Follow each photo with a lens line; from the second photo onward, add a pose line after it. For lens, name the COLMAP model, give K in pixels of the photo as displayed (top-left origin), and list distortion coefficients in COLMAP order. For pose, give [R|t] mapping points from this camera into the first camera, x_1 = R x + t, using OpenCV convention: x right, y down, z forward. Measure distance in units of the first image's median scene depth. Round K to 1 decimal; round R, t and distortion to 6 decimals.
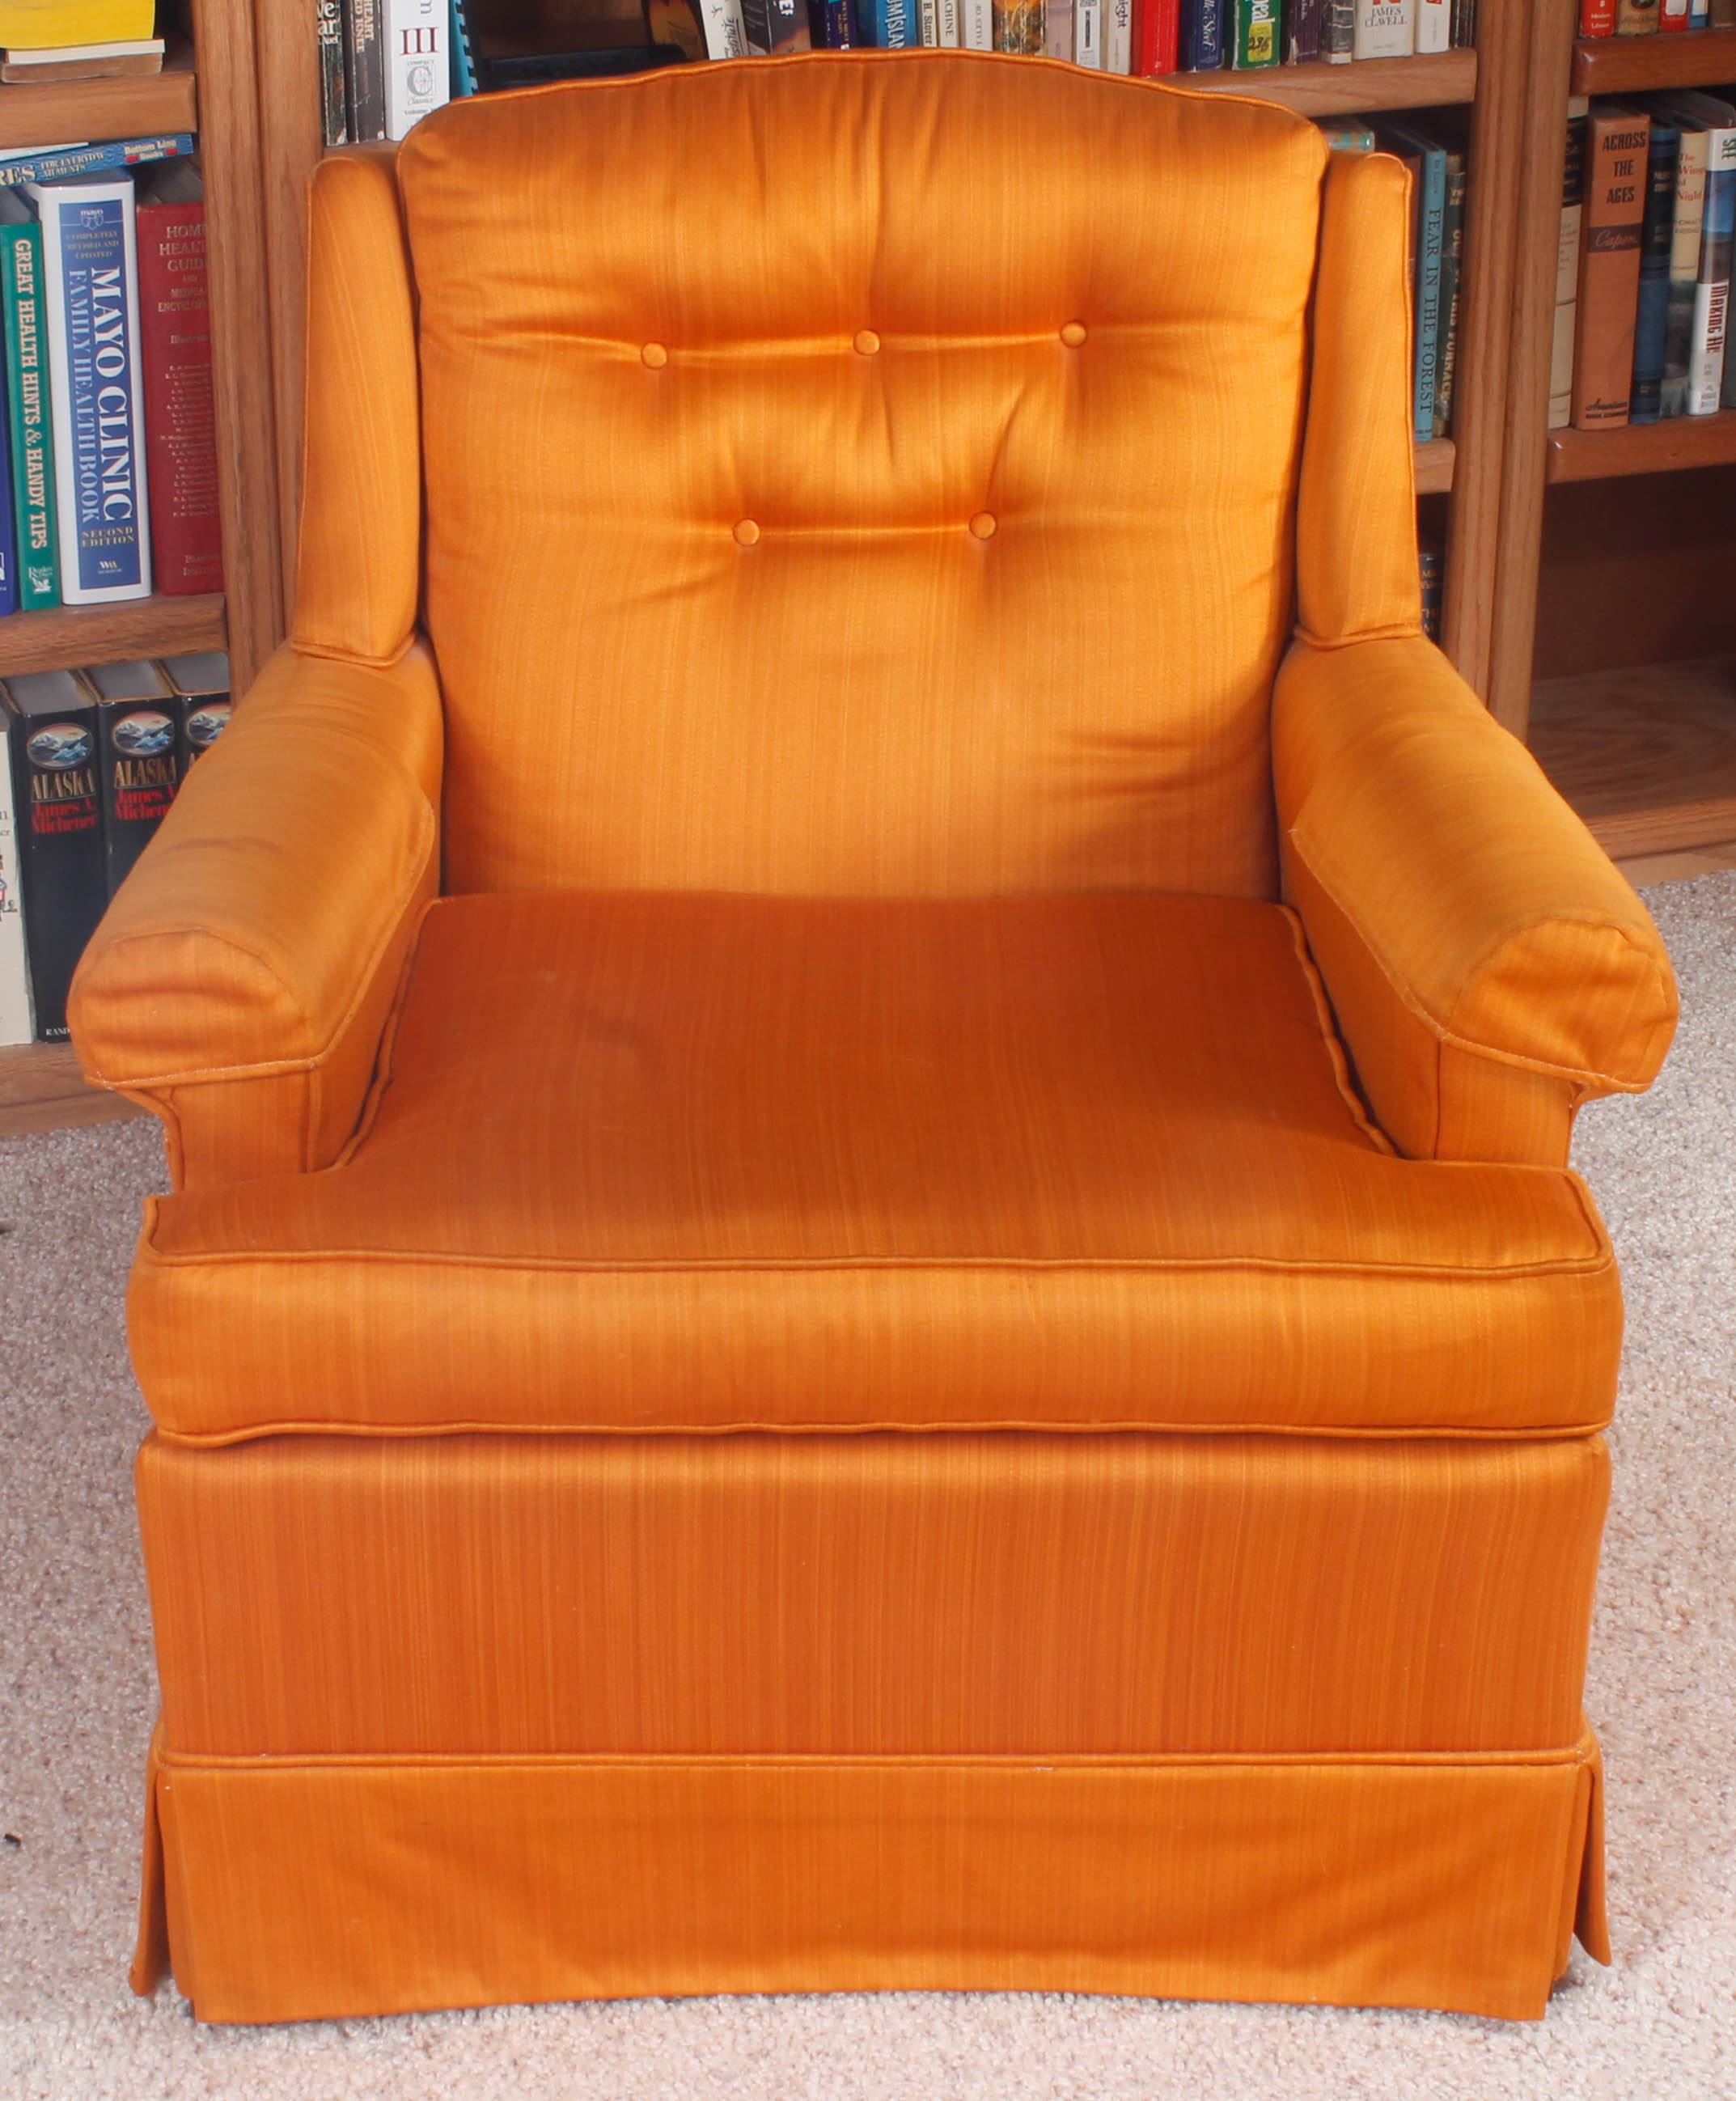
lens RADIAL K [[4530.5, 0, 765.2], [0, 4530.5, 1065.7], [0, 0, 1]] dist [-0.056582, 0.000000]
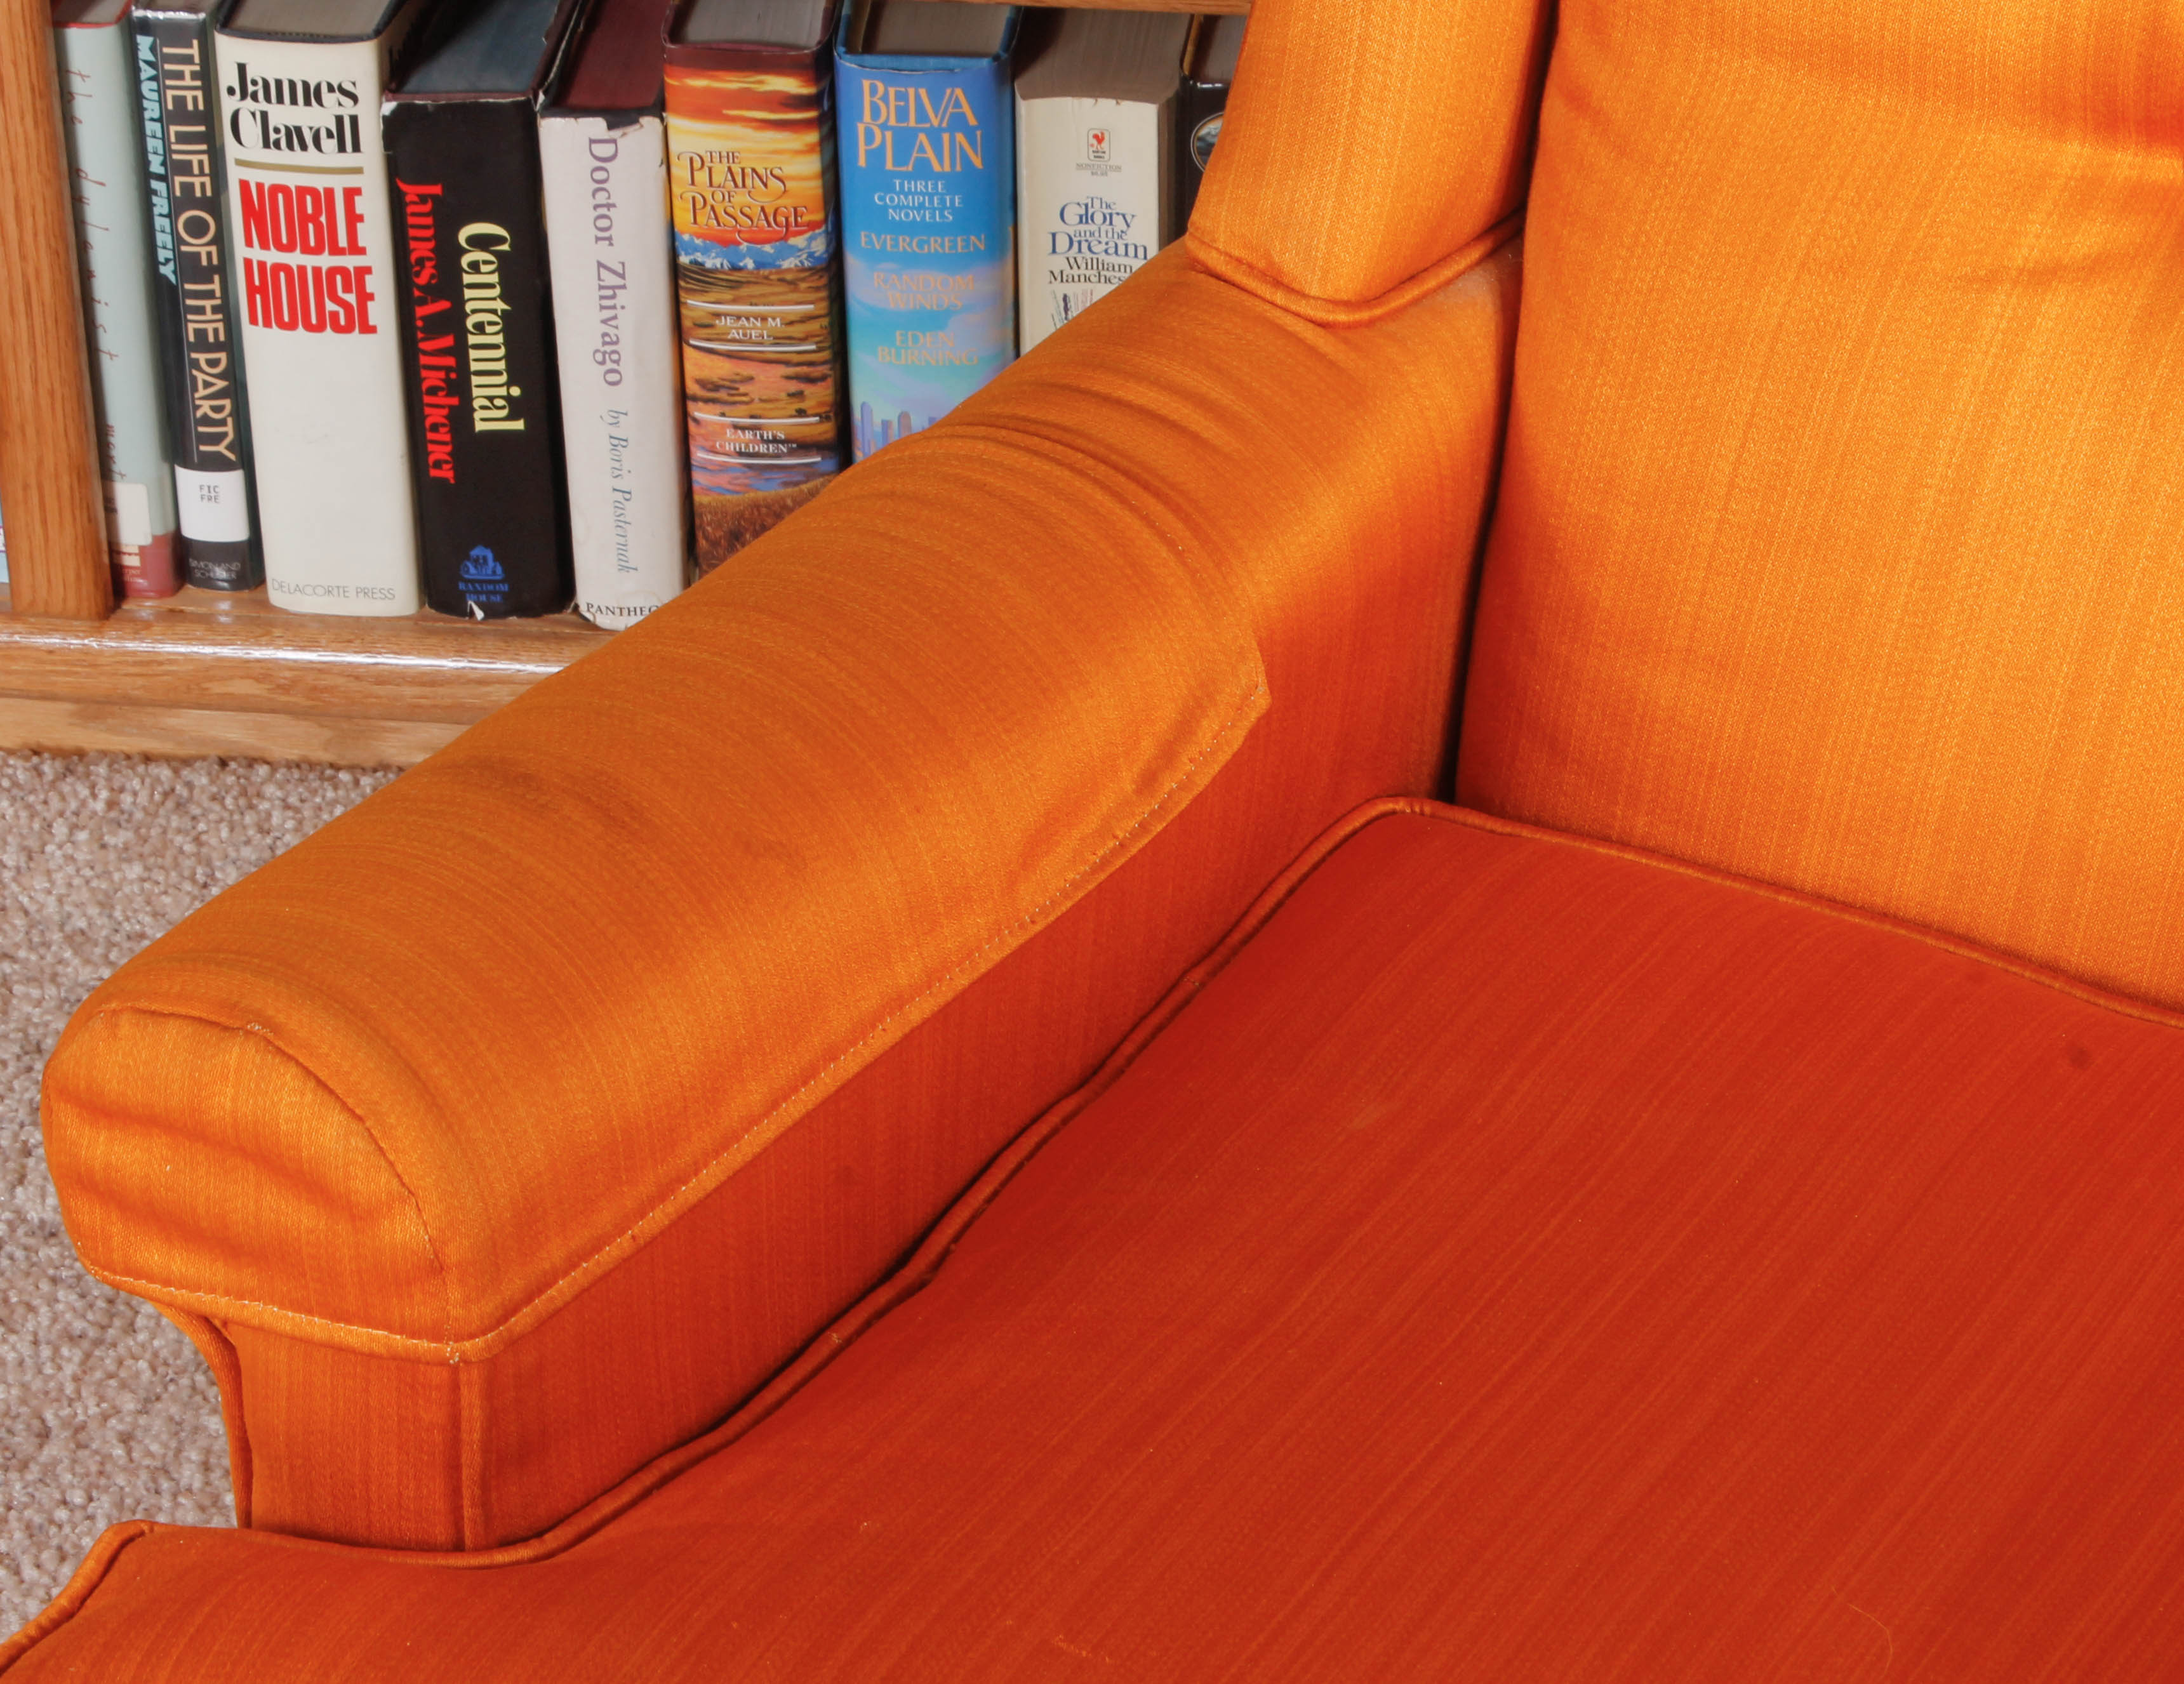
lens RADIAL K [[6435.3, 0, 1086.4], [0, 6435.3, 825.7], [0, 0, 1]] dist [0.166968, 0.000000]
pose [[0.881685, 0.248199, -0.401284, 0.174941], [-0.183171, 0.963814, 0.193676, -0.161353], [0.434834, -0.097257, 0.895243, 0.370257]]
